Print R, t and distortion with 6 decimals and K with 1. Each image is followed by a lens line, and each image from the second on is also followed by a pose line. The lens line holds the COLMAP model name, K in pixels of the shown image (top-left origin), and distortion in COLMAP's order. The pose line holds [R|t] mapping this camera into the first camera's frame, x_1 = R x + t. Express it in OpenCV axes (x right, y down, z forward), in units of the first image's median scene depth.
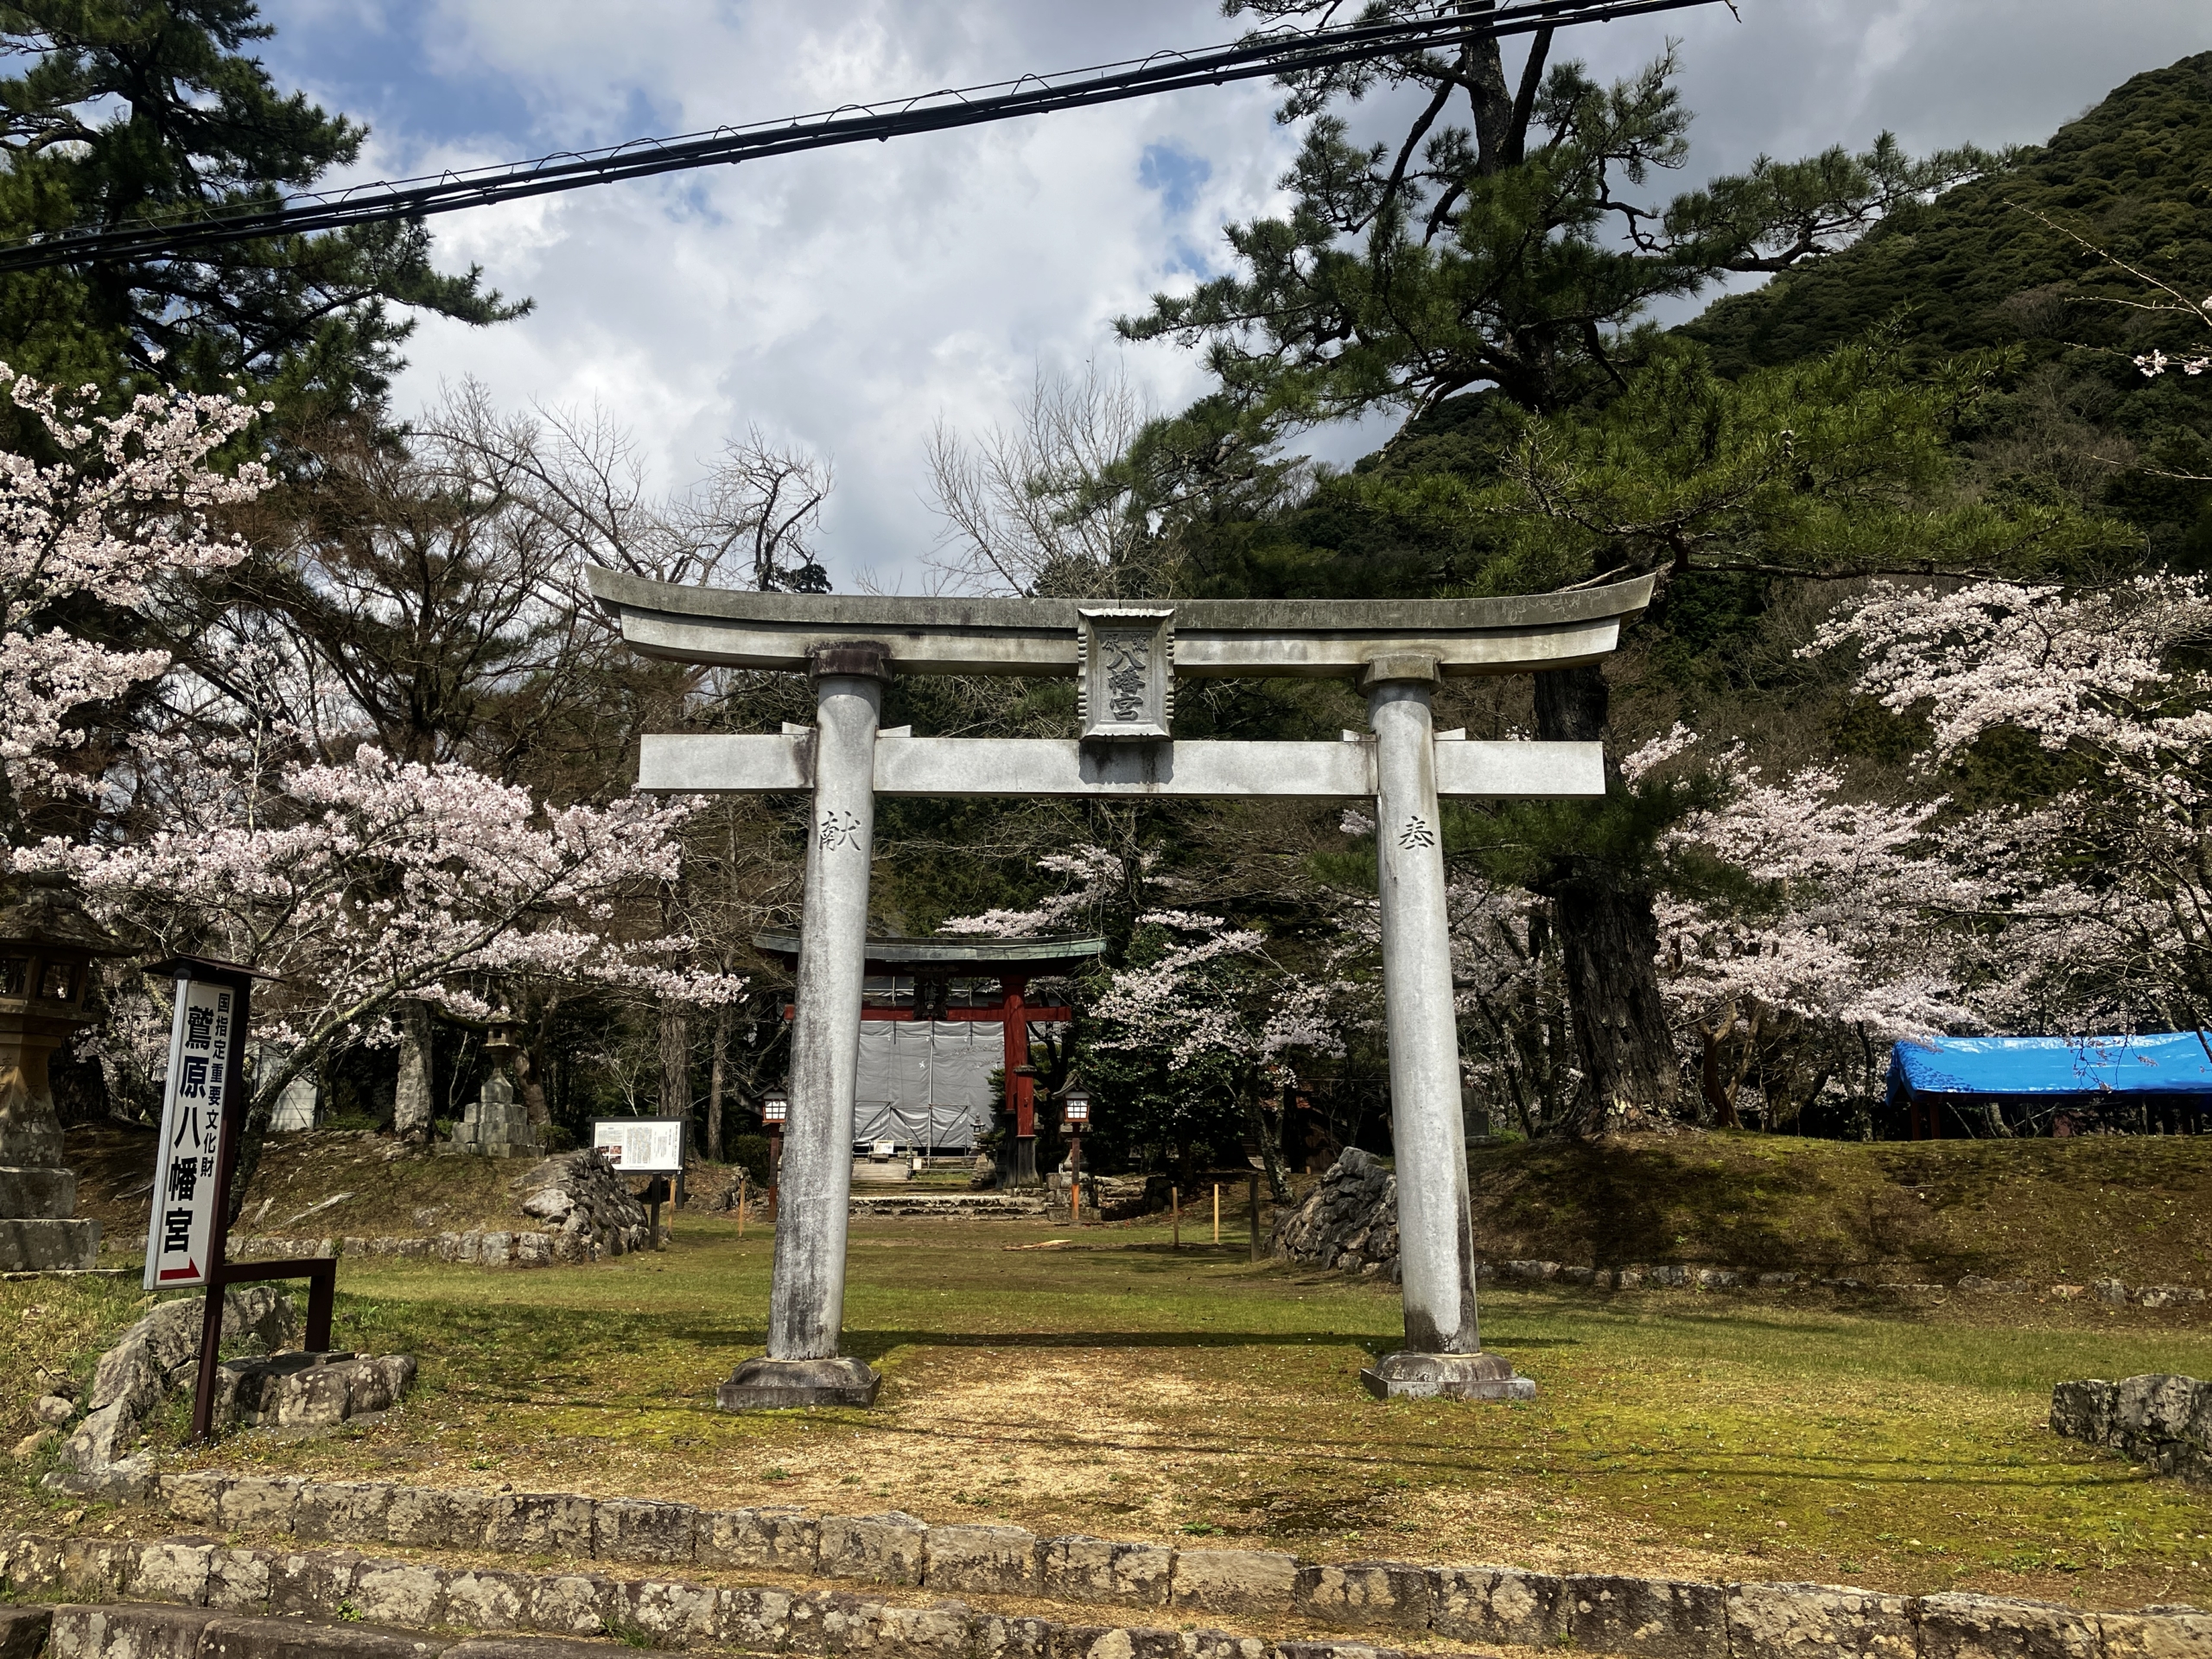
lens RADIAL K [[1753.3, 0, 1078.4], [0, 1753.3, 834.5], [0, 0, 1]] dist [0.114667, -0.149796]
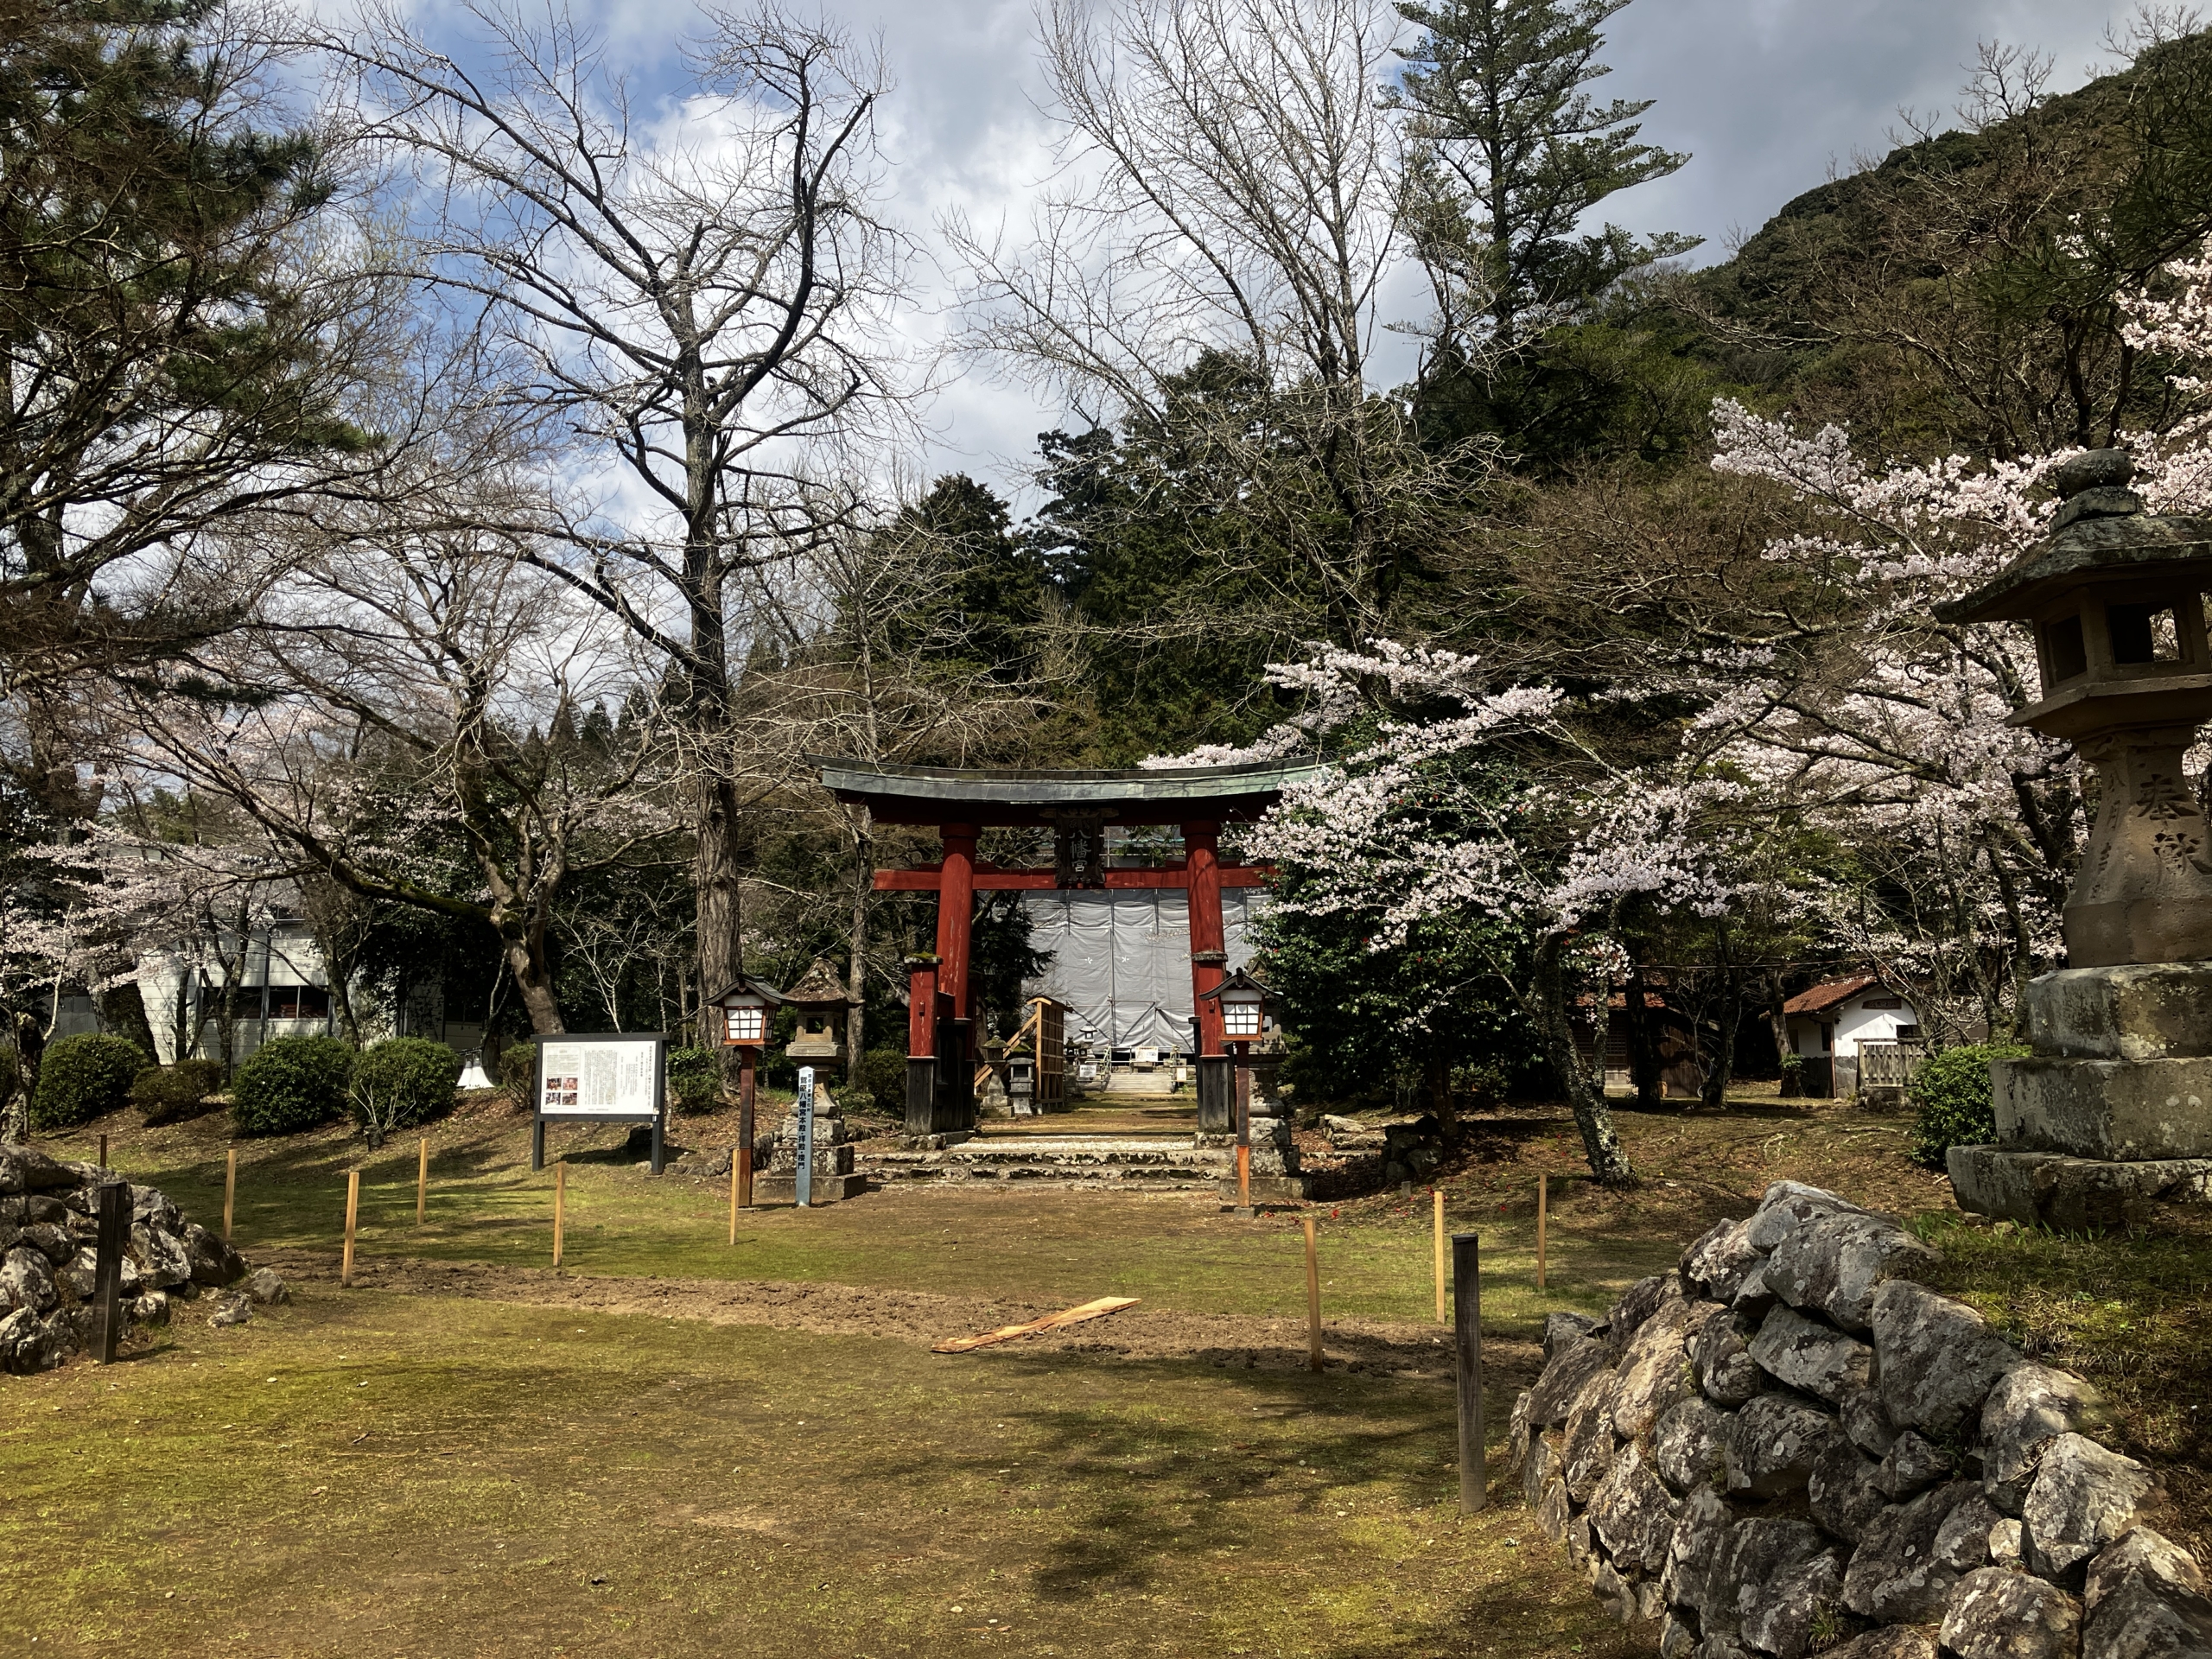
lens RADIAL K [[1785.3, 0, 1106.0], [0, 1785.3, 829.5], [0, 0, 1]] dist [0.011374, -0.001128]
pose [[0.985105, -0.027567, -0.169727, 0.116011], [0.037084, 0.997897, 0.053159, 0.122845], [0.167905, -0.058661, 0.984056, 0.843925]]
